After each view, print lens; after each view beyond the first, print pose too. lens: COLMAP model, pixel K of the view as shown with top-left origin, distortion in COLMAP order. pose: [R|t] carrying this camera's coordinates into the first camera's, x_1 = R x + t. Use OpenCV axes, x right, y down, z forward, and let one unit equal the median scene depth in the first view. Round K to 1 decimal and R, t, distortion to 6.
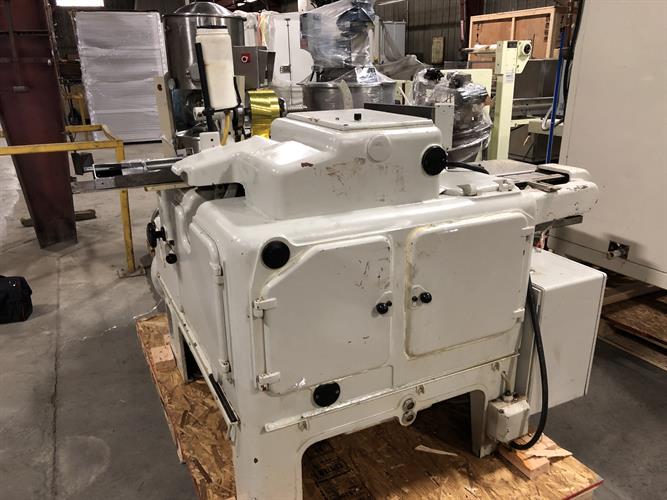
lens RADIAL K [[547.7, 0, 340.4], [0, 547.7, 256.9], [0, 0, 1]] dist [0.029560, -0.027149]
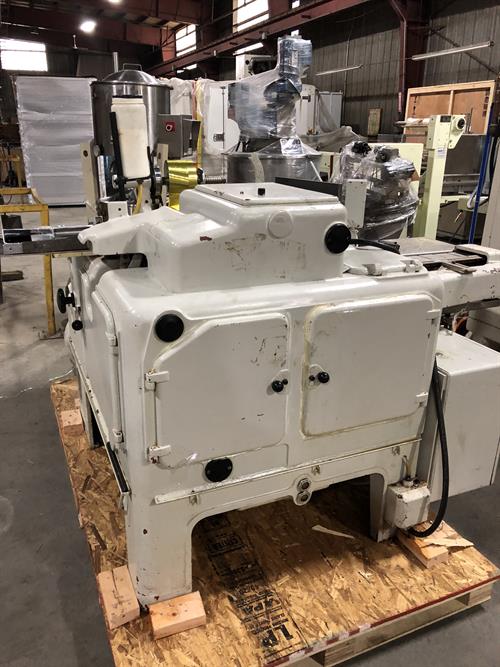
lens RADIAL K [[547.7, 0, 245.6], [0, 547.7, 326.5], [0, 0, 1]] dist [0.029560, -0.027149]
pose [[0.997581, 0.044357, -0.053517, 0.055358], [-0.044188, 0.999014, 0.004326, -0.012681], [0.053657, -0.001951, 0.998558, 0.008795]]
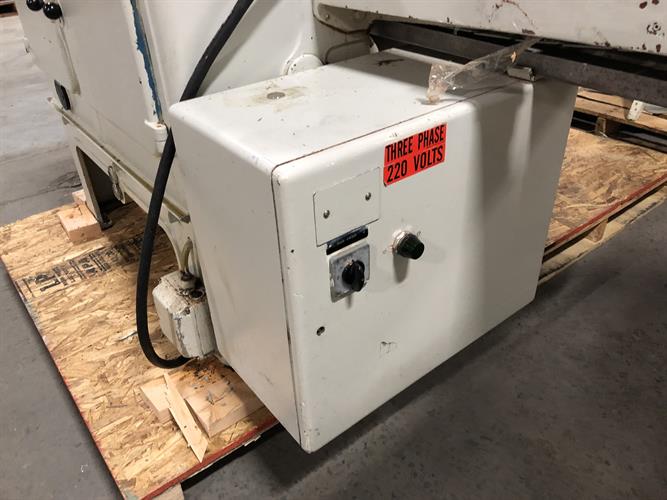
lens RADIAL K [[547.7, 0, 333.6], [0, 547.7, 249.8], [0, 0, 1]] dist [0.029560, -0.027149]
pose [[0.197946, 0.549515, -0.811696, 0.666033], [-0.292717, 0.823435, 0.486078, -0.084669], [0.935486, 0.141380, 0.323848, 0.802281]]
